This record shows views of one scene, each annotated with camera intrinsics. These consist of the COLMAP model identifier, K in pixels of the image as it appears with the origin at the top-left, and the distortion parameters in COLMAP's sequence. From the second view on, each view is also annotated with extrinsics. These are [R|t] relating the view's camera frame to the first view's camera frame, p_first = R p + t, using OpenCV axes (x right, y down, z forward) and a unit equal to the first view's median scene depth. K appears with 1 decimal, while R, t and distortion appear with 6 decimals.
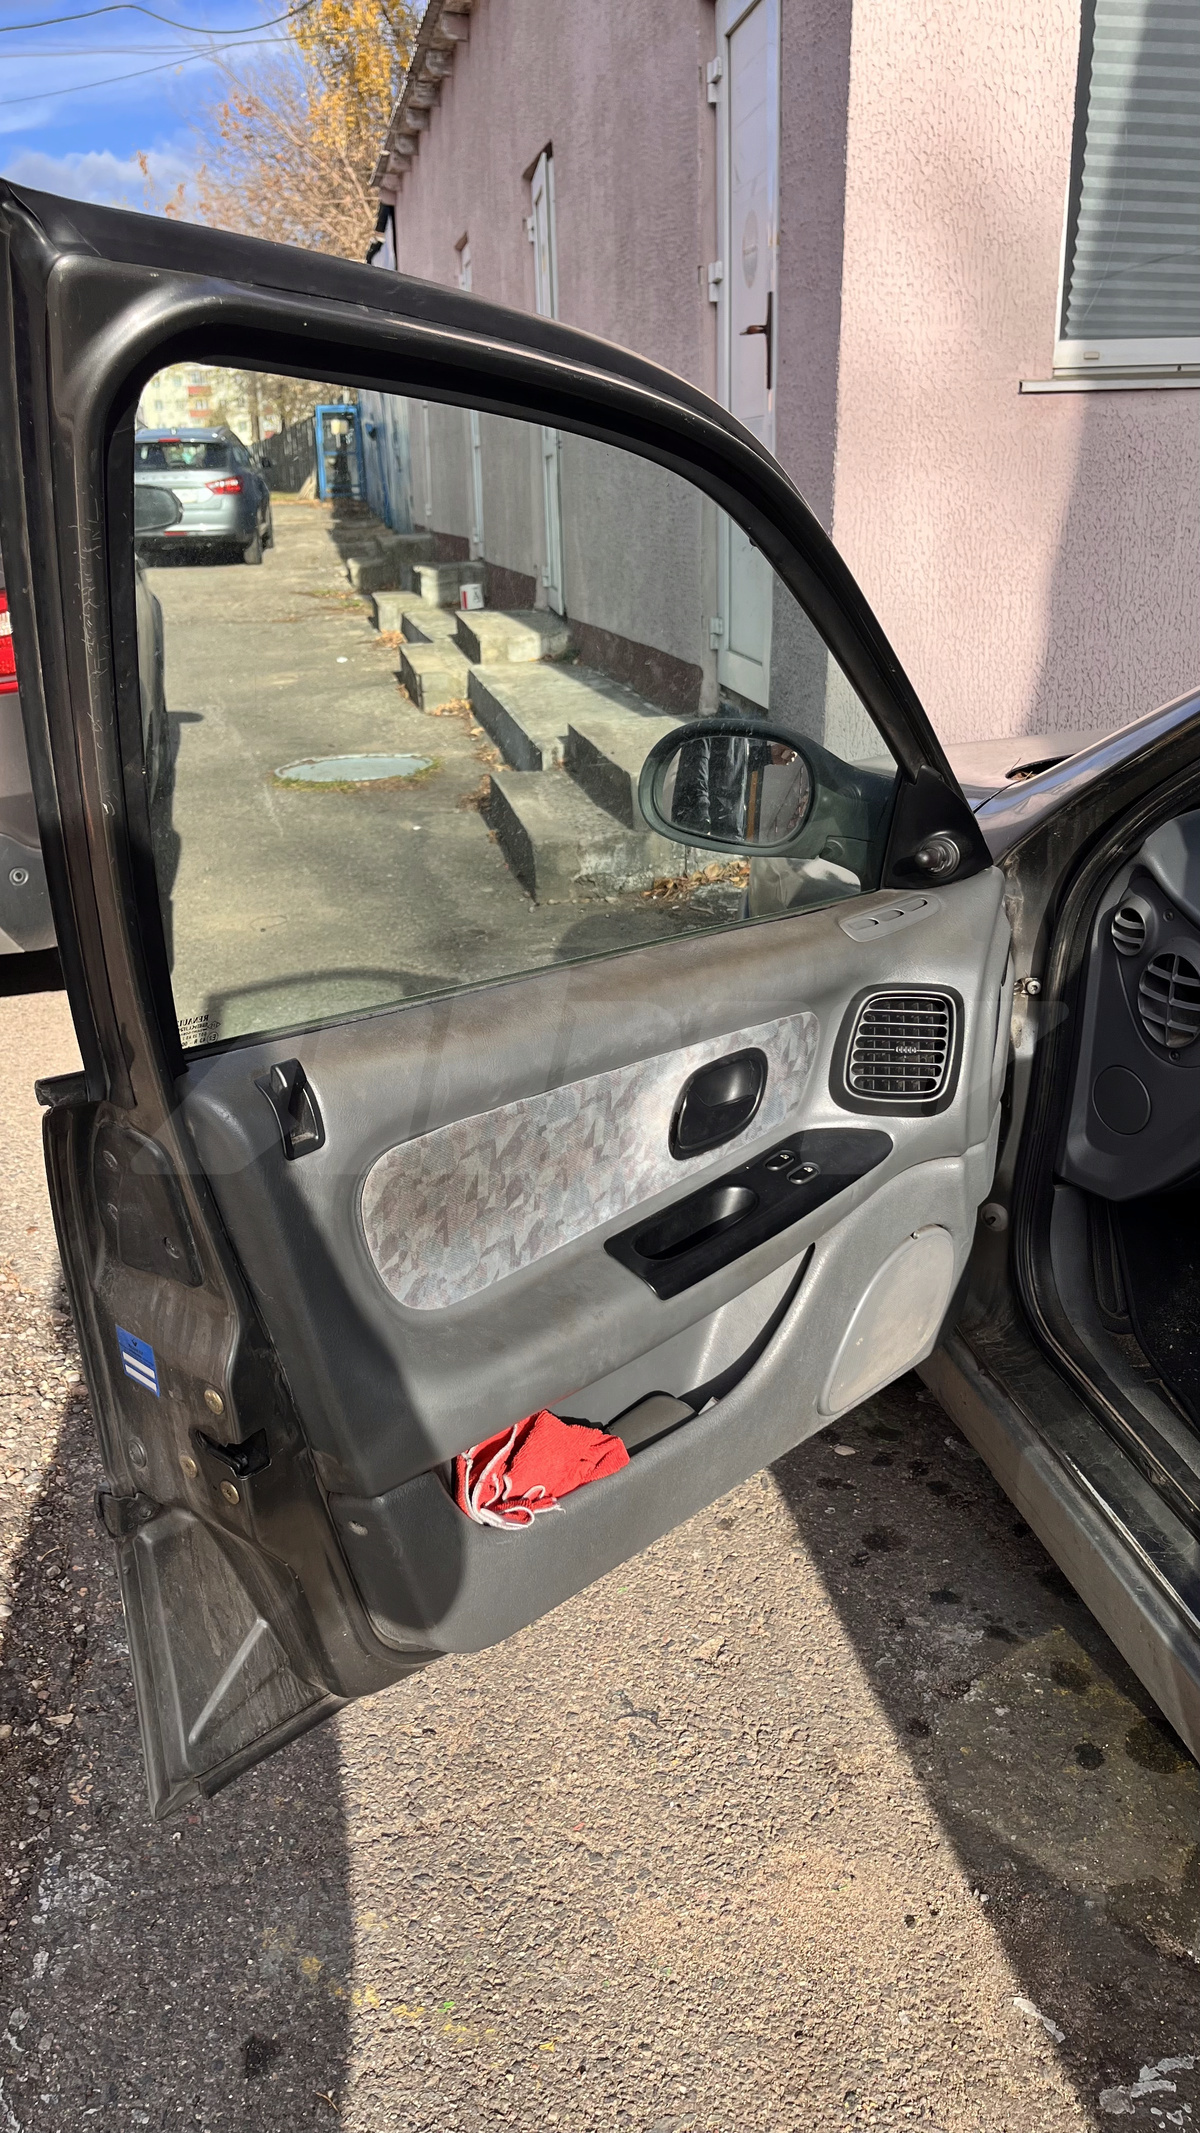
lens RADIAL K [[1633.9, 0, 575.4], [0, 1633.9, 1064.0], [0, 0, 1]] dist [0.069414, -0.089459]
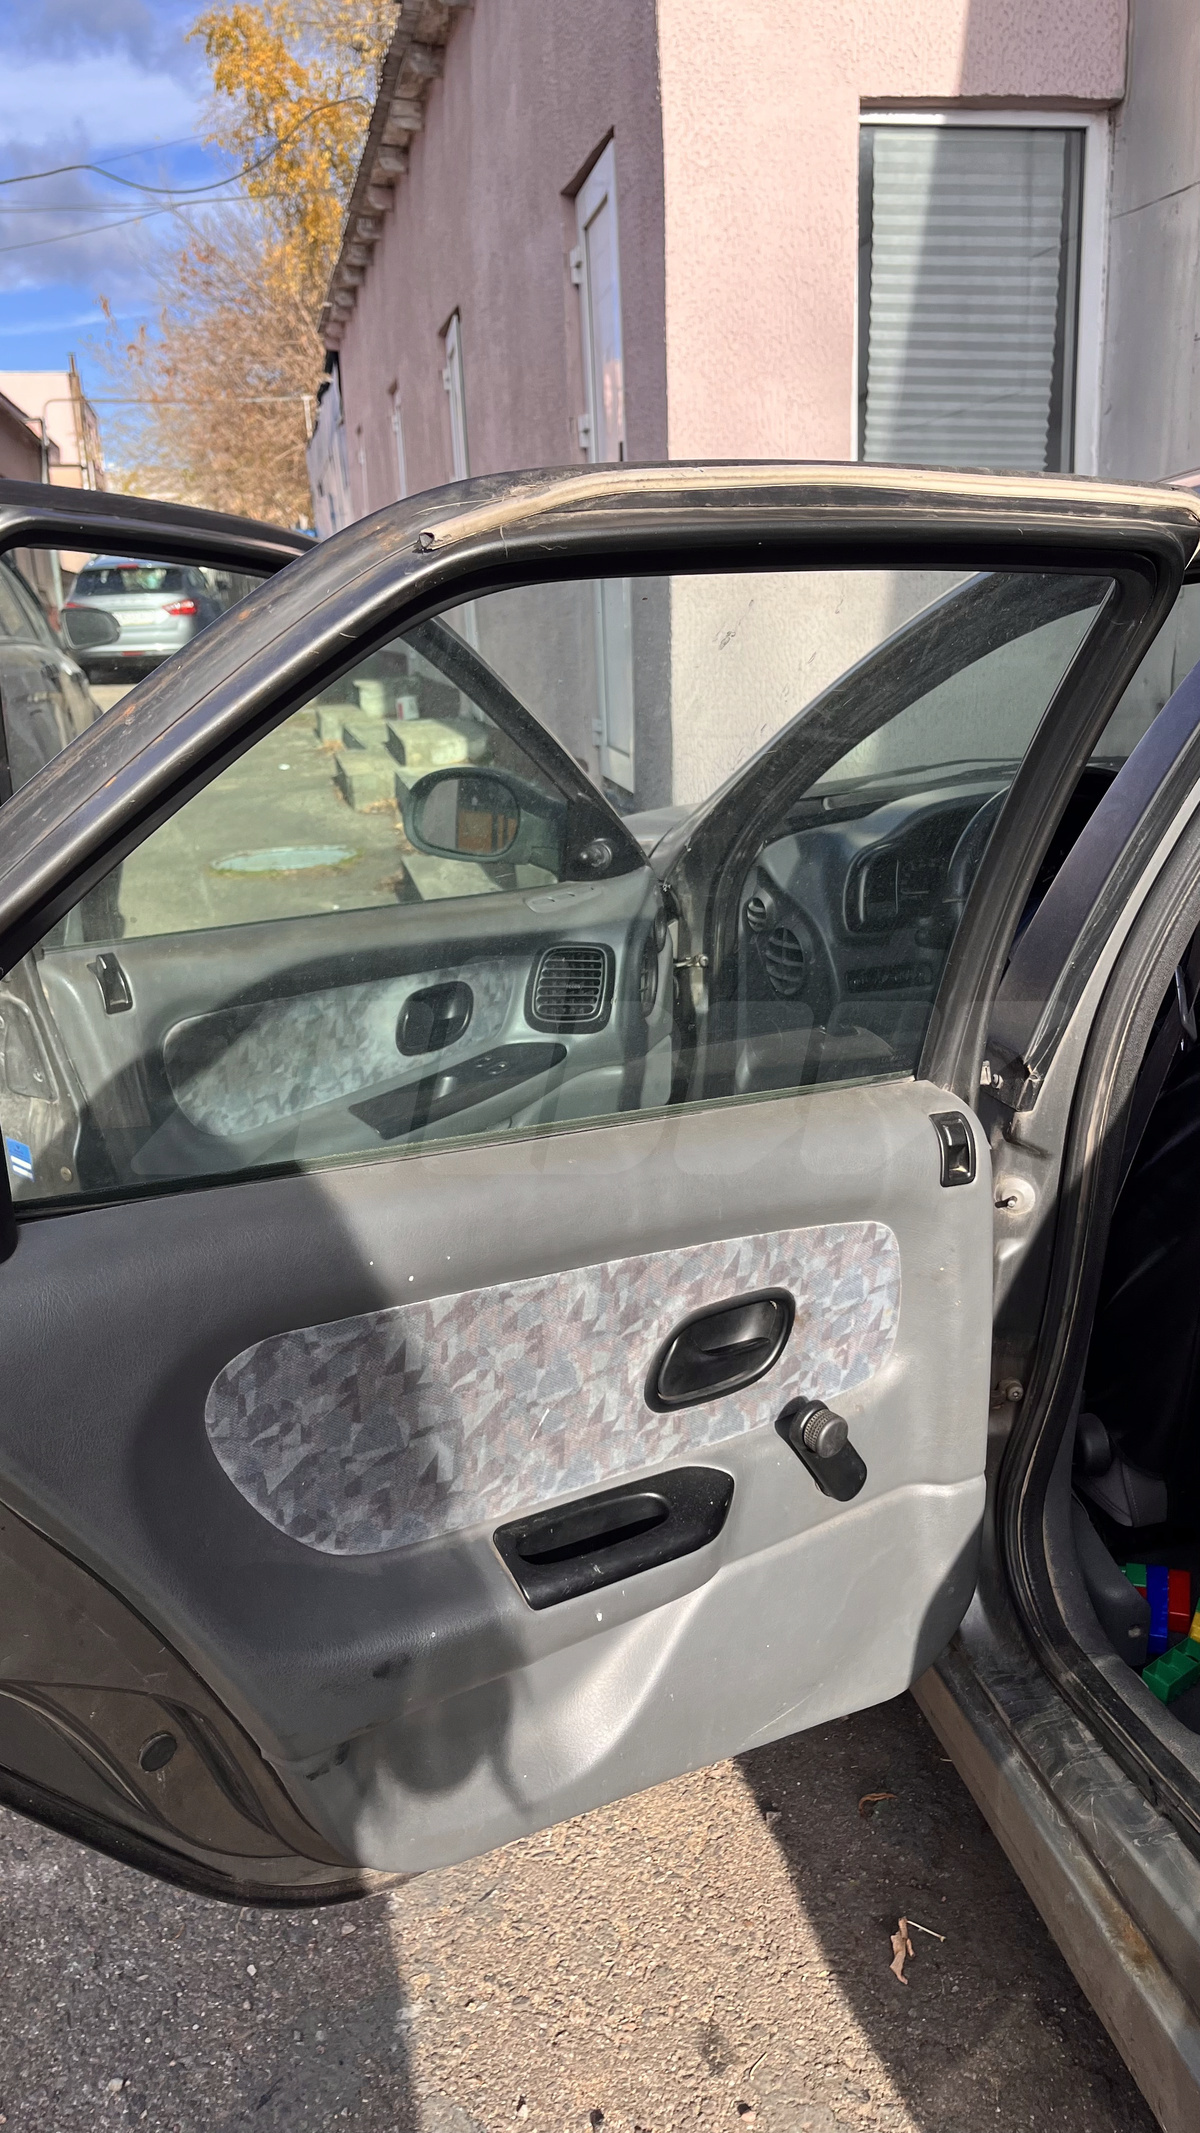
lens RADIAL K [[1641.9, 0, 600.0], [0, 1641.9, 1066.5], [0, 0, 1]] dist [0.047264, -0.050534]
pose [[0.999285, -0.021173, 0.031340, 0.147909], [0.023156, 0.997659, -0.064339, 0.129225], [-0.029904, 0.065019, 0.997436, -0.364822]]
